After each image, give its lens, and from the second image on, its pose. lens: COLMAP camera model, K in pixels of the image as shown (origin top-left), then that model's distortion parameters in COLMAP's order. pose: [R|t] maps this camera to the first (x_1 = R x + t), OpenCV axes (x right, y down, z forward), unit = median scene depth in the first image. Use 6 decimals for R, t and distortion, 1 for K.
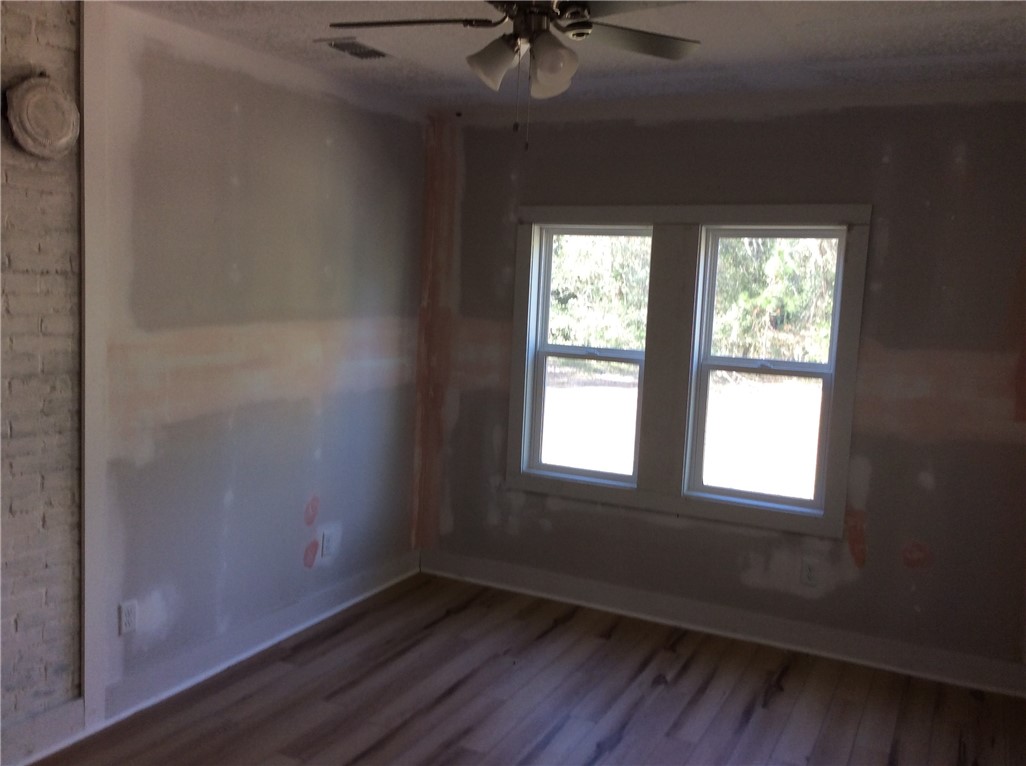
lens RADIAL K [[929.0, 0, 513.0], [0, 929.0, 383.0], [0, 0, 1]] dist [0.108581, -0.182109]
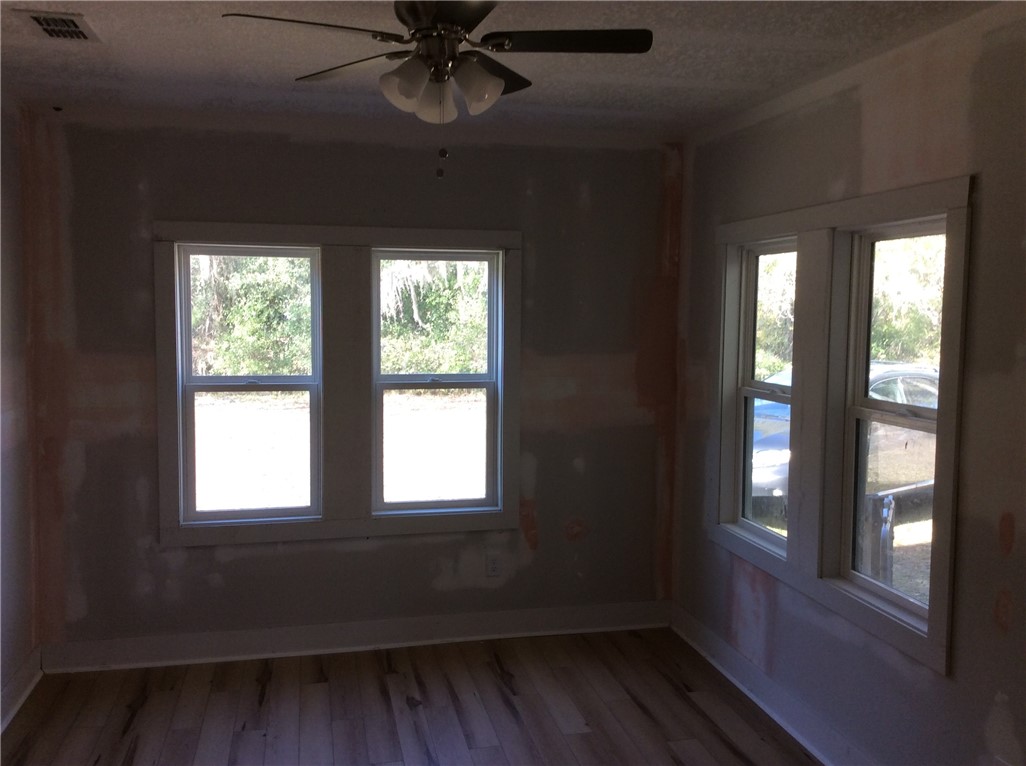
lens RADIAL K [[929.0, 0, 513.0], [0, 929.0, 383.0], [0, 0, 1]] dist [0.108581, -0.182109]
pose [[0.770653, -0.085924, 0.631435, -0.505106], [0.095951, 0.995217, 0.018320, -0.040694], [-0.629989, 0.046468, 0.775212, 0.199899]]
